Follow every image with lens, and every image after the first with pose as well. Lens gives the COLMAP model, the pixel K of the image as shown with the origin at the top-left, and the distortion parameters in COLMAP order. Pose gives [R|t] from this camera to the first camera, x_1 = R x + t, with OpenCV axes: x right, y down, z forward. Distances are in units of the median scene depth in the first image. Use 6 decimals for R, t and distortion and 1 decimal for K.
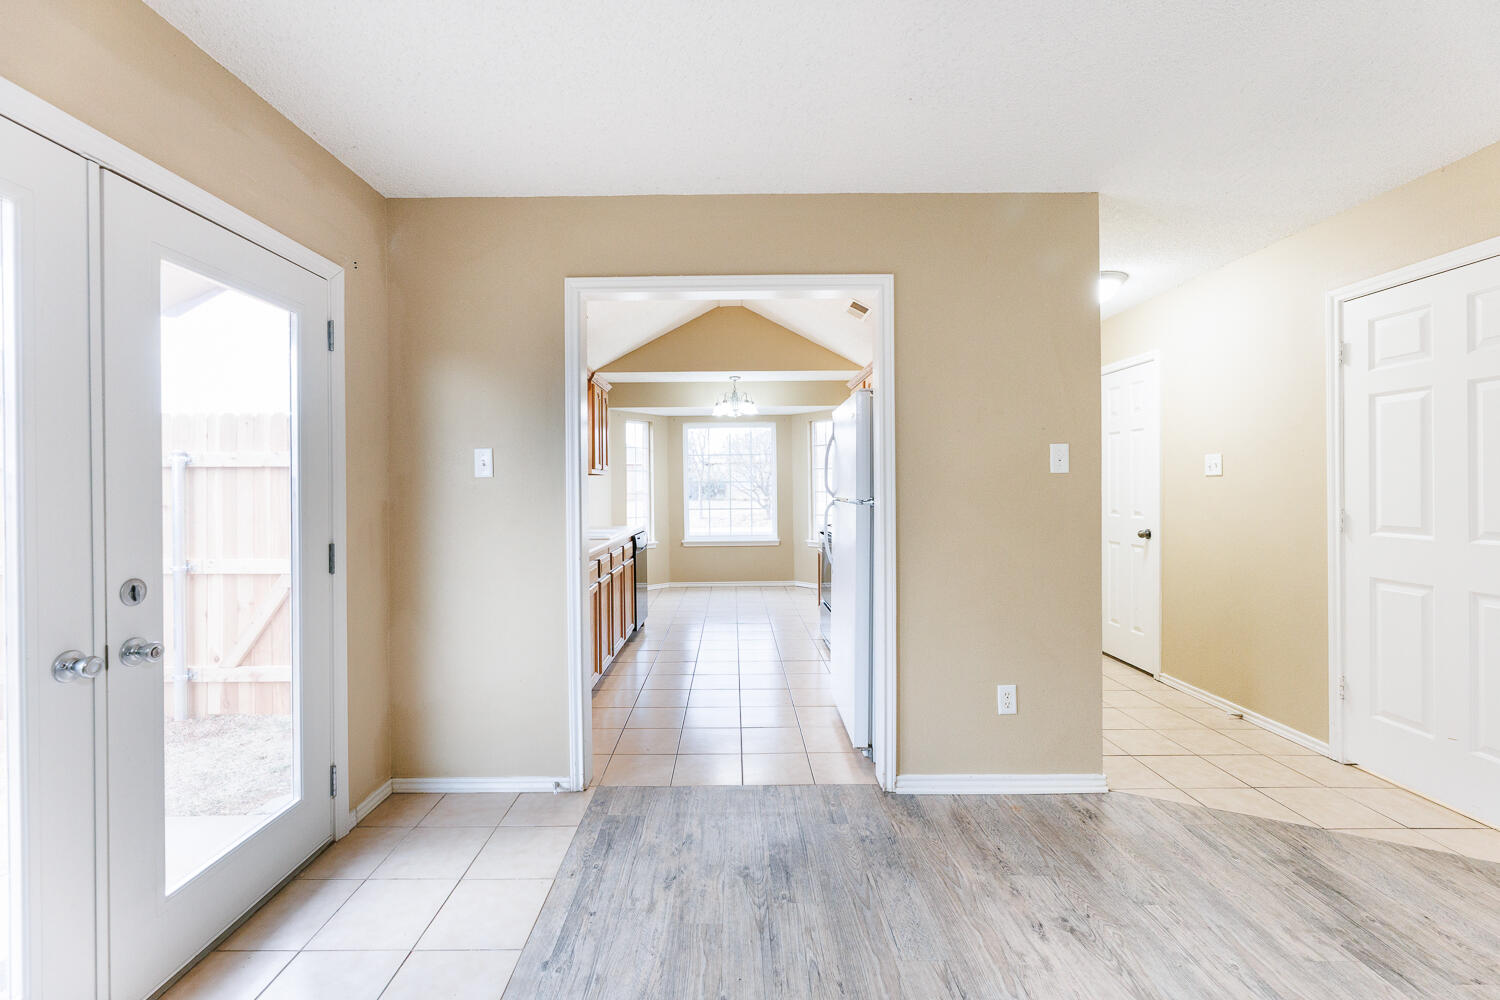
lens RADIAL K [[618.4, 0, 739.9], [0, 618.4, 489.0], [0, 0, 1]] dist [0.001141, -0.000007]
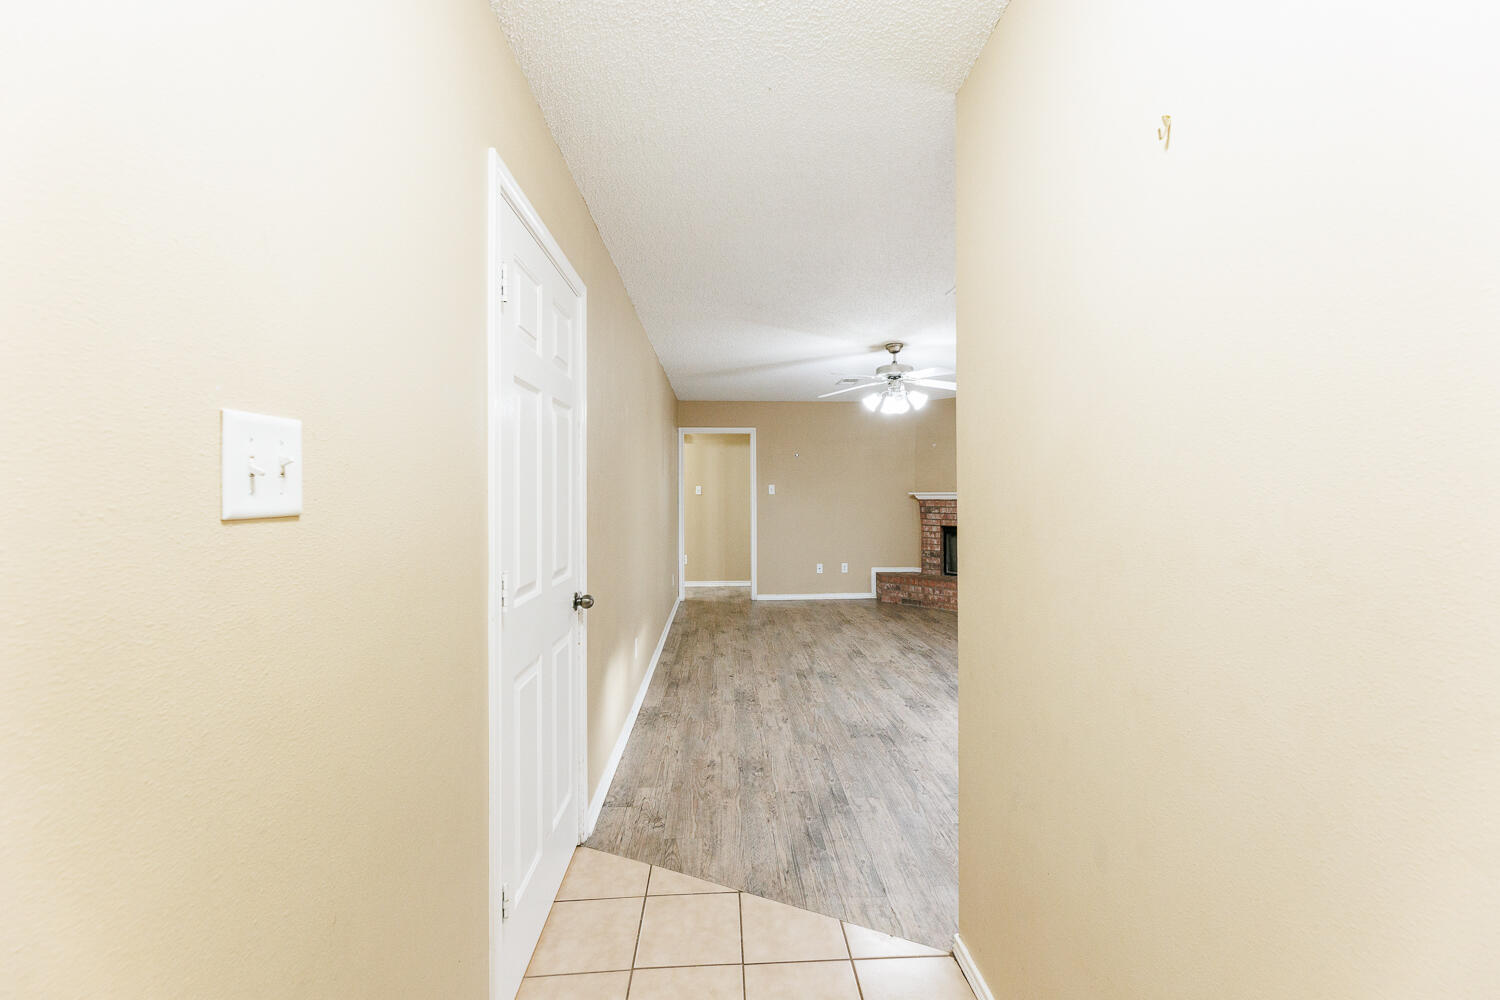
lens RADIAL K [[618.4, 0, 754.0], [0, 618.4, 495.9], [0, 0, 1]] dist [0.001141, -0.000007]
pose [[-0.998494, 0.007388, -0.054369, 1.041816], [0.006888, 0.999932, 0.009385, -0.050447], [0.054434, 0.008996, -0.998477, 2.055493]]
